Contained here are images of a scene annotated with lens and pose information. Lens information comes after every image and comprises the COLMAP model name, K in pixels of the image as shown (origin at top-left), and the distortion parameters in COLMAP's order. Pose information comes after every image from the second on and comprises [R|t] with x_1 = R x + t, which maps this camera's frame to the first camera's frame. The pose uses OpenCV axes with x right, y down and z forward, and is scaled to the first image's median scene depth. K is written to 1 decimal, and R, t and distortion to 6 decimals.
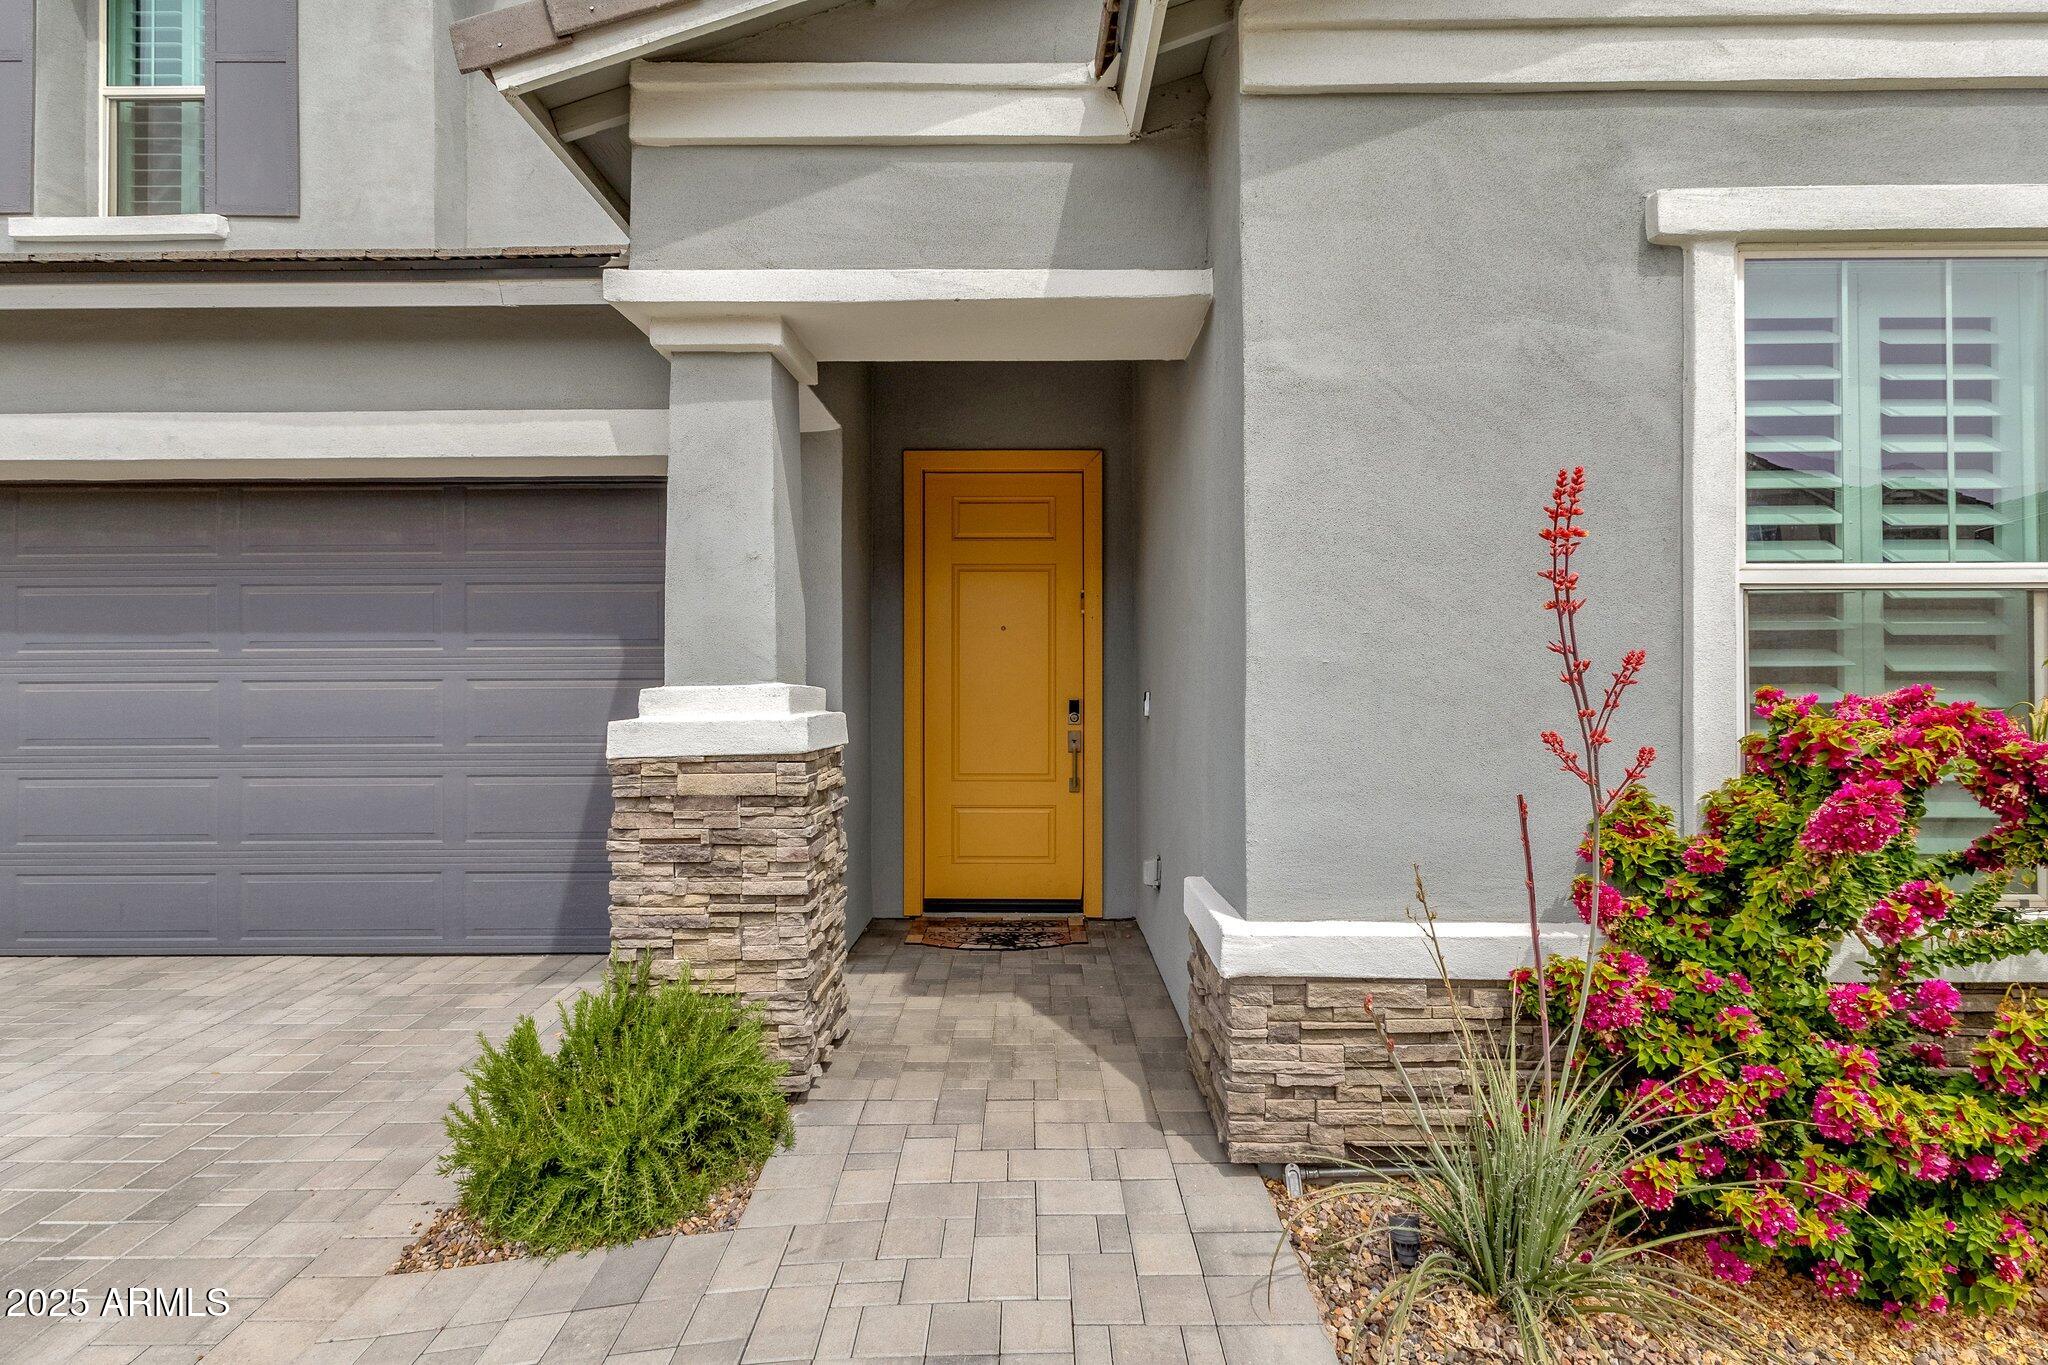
lens RADIAL K [[941.5, 0, 1024.0], [0, 941.5, 682.5], [0, 0, 1]] dist [0.006220, 0.000678]
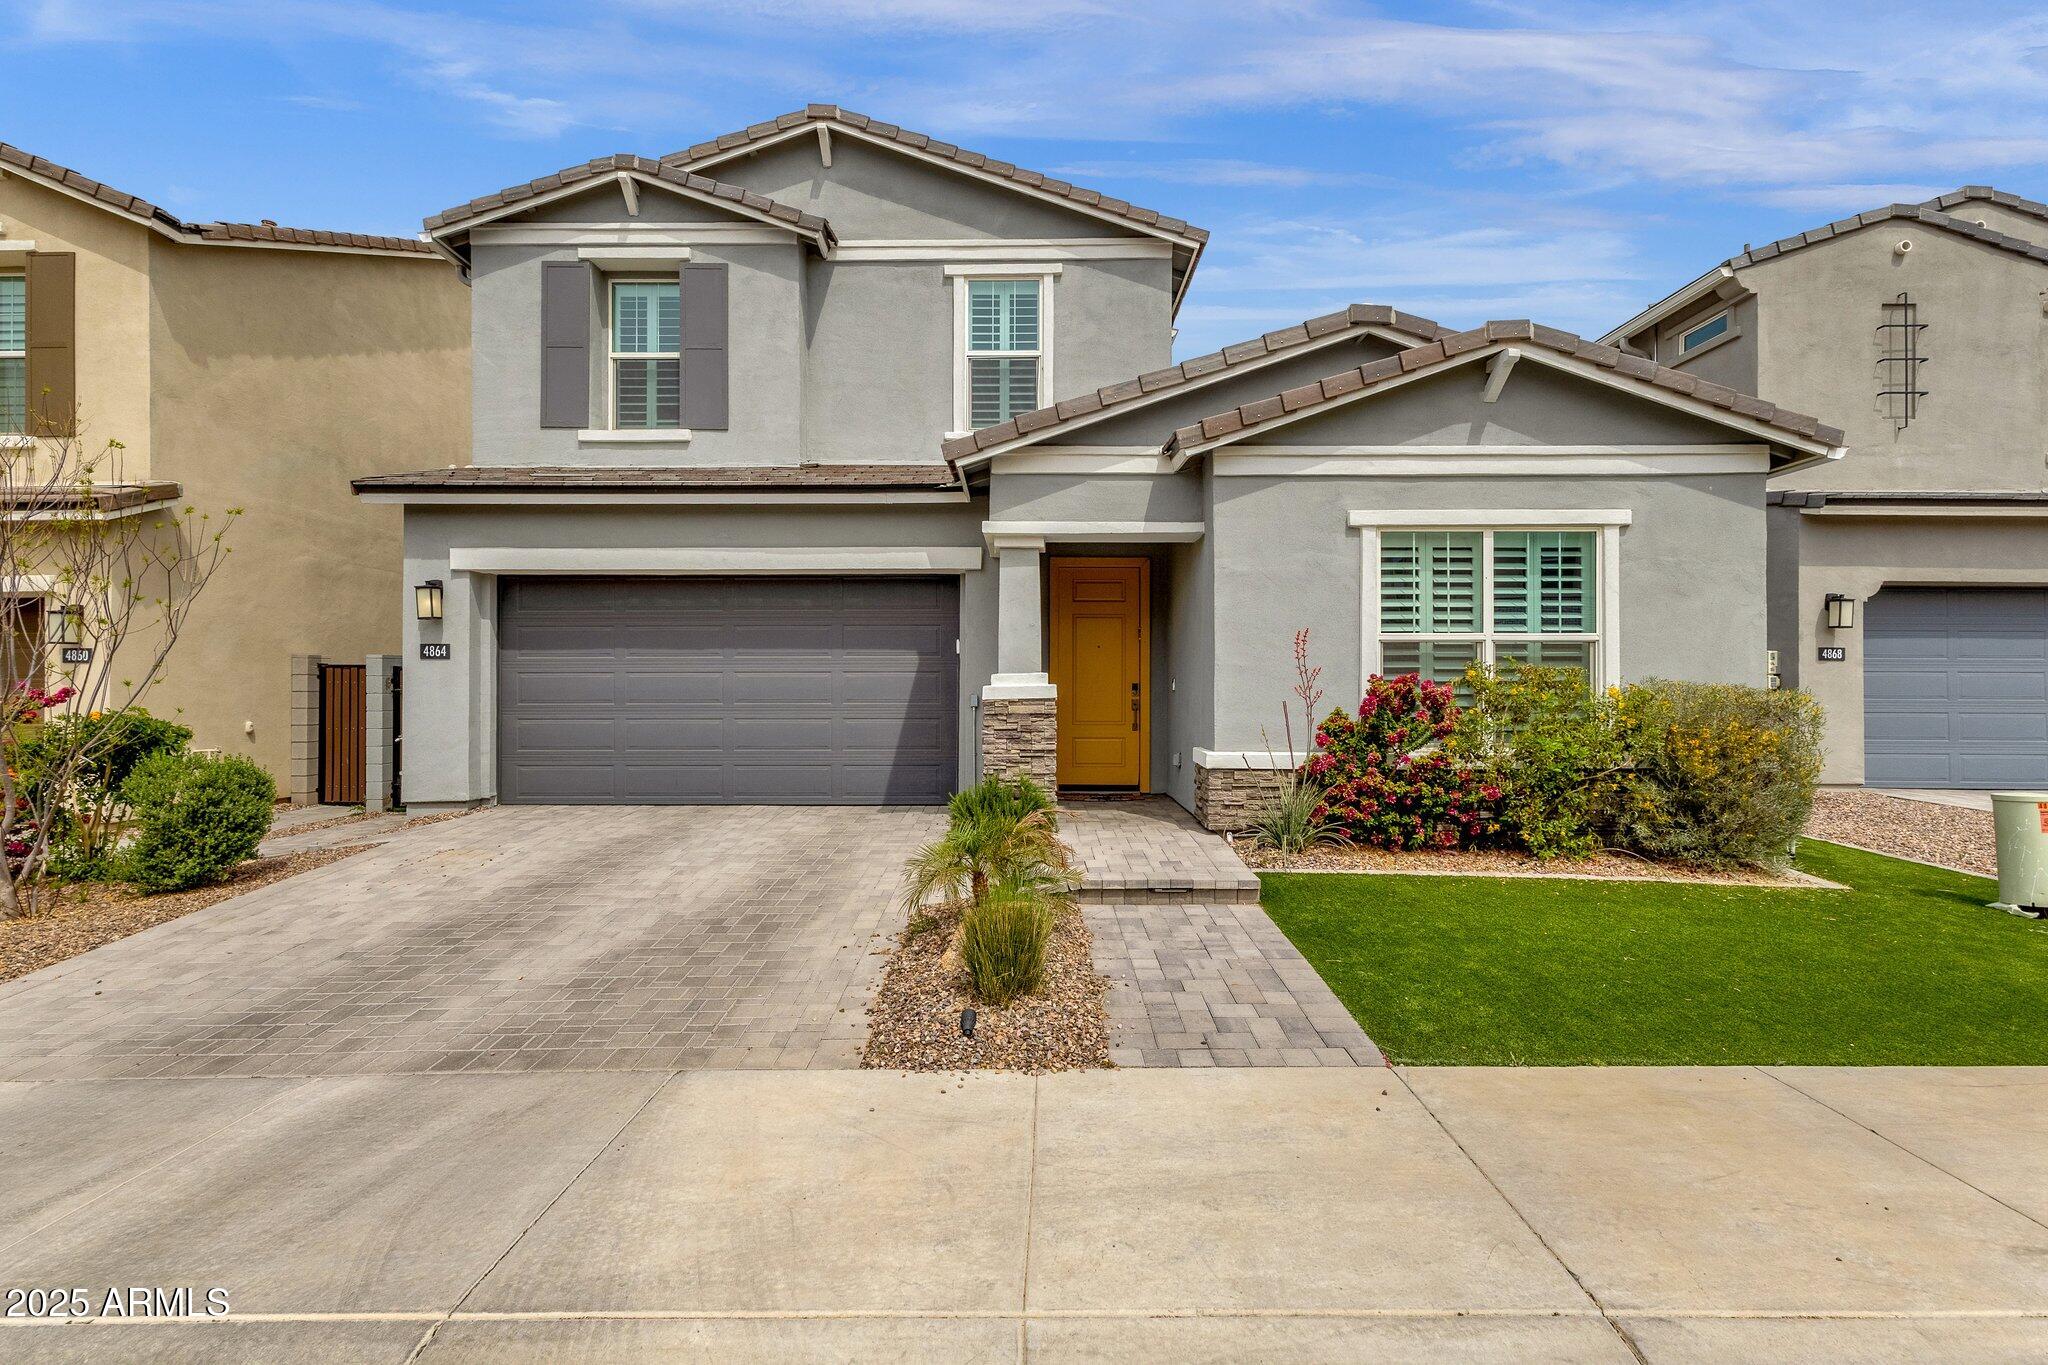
lens RADIAL K [[941.5, 0, 1024.0], [0, 941.5, 682.5], [0, 0, 1]] dist [0.006220, 0.000678]
pose [[0.999996, 0.002580, 0.001413, -0.326447], [-0.002584, 0.999993, 0.002776, 0.022038], [-0.001406, -0.002780, 0.999995, -1.735473]]
